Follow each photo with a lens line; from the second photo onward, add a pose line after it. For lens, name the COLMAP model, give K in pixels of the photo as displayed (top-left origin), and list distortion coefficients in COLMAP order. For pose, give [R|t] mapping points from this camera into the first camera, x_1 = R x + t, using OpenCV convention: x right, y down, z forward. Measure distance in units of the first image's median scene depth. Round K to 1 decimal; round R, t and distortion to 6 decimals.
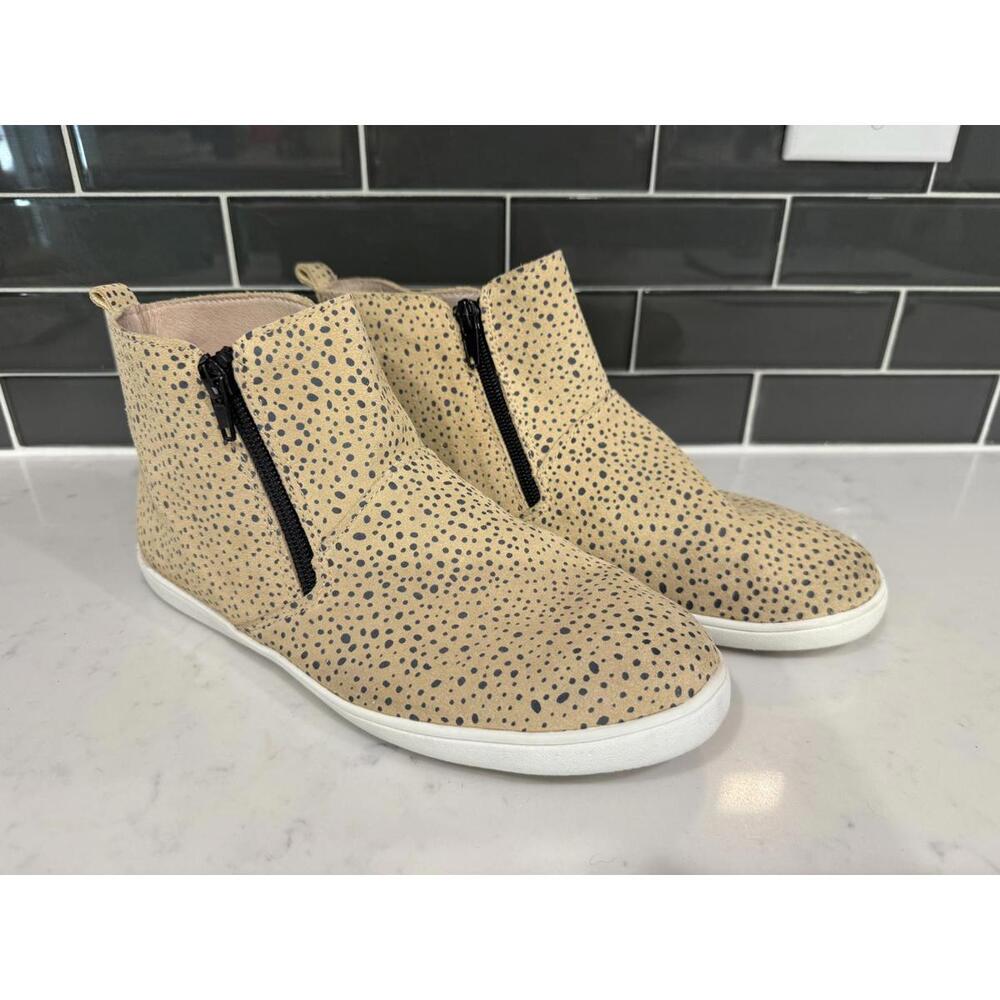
lens RADIAL K [[790.9, 0, 504.9], [0, 790.9, 497.4], [0, 0, 1]] dist [-0.005499, -0.002804]
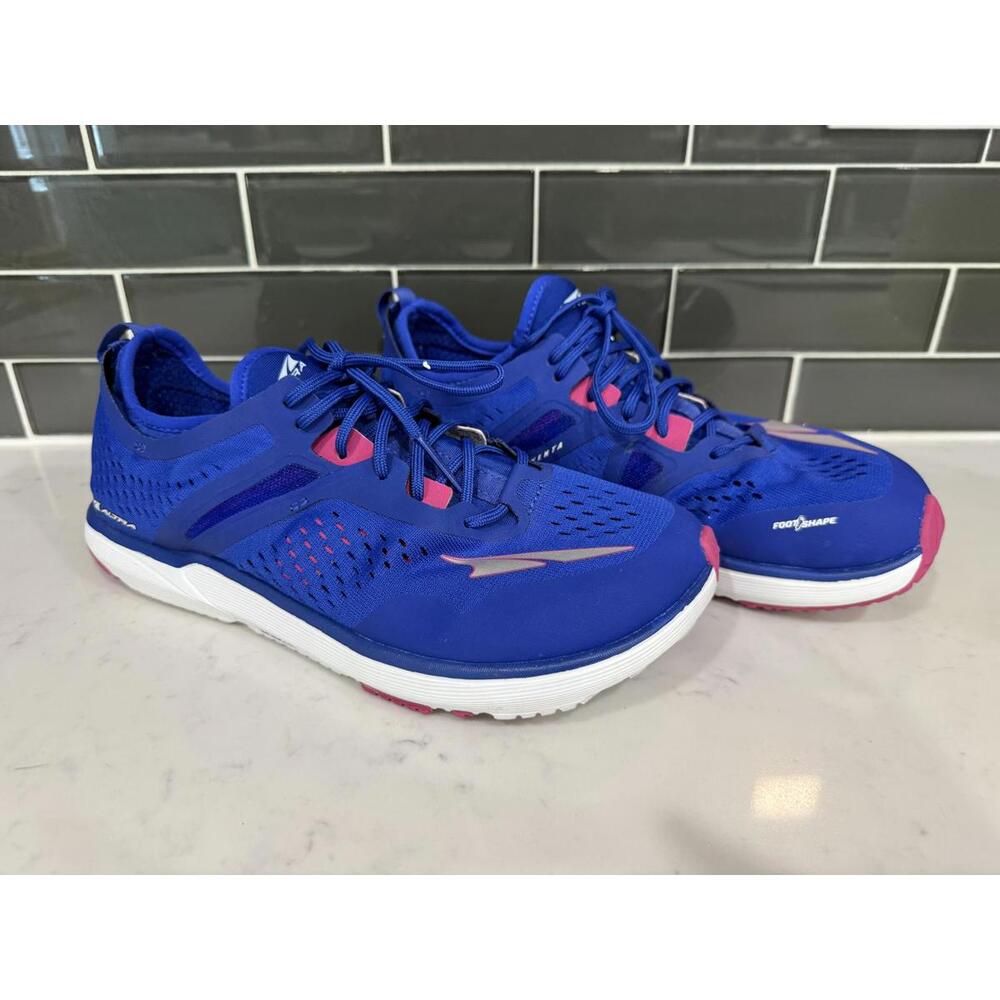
lens RADIAL K [[790.9, 0, 501.6], [0, 790.9, 499.3], [0, 0, 1]] dist [-0.005499, -0.002804]
pose [[0.999734, 0.000747, -0.023066, -0.015734], [-0.000819, 0.999995, -0.003080, 0.019280], [0.023064, 0.003098, 0.999729, 0.044694]]
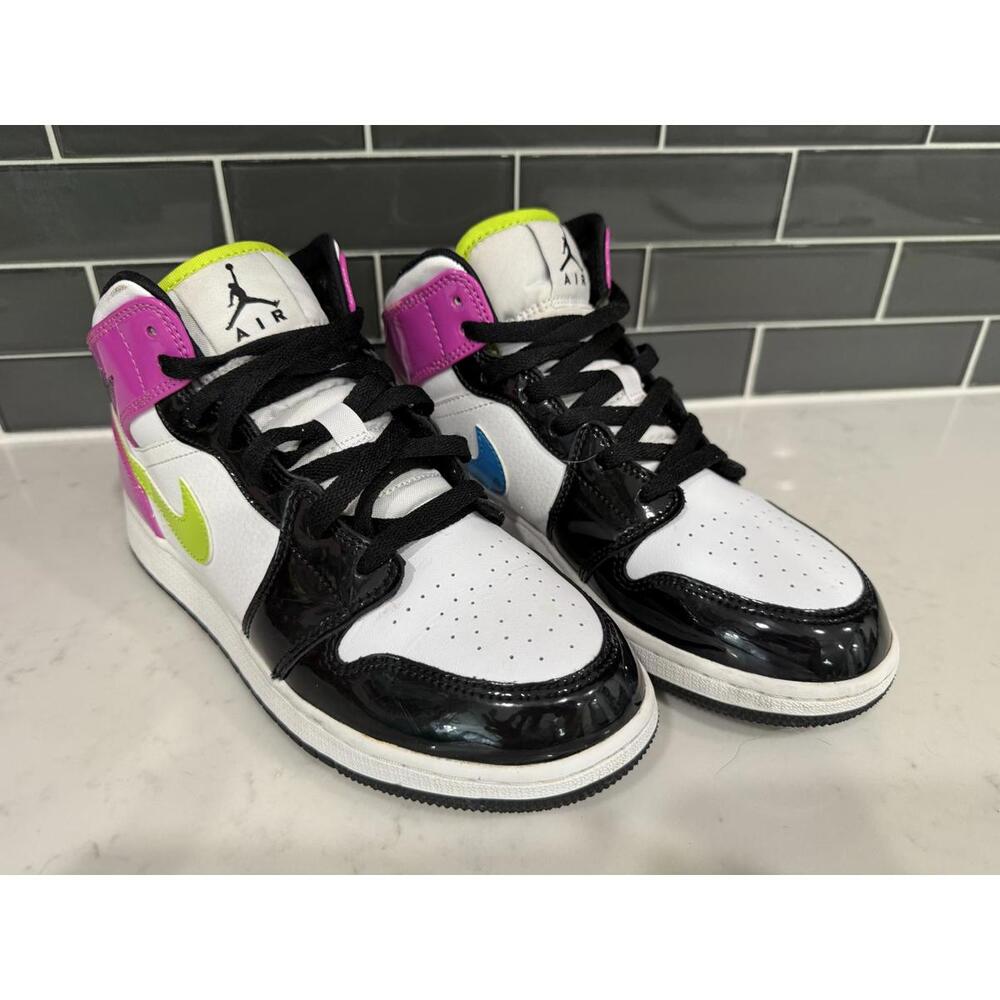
lens RADIAL K [[790.9, 0, 504.3], [0, 790.9, 498.8], [0, 0, 1]] dist [-0.005499, -0.002804]
pose [[0.995027, -0.053903, 0.083759, -0.112853], [0.047298, 0.995758, 0.078928, -0.035651], [-0.087658, -0.074574, 0.993355, 0.003577]]
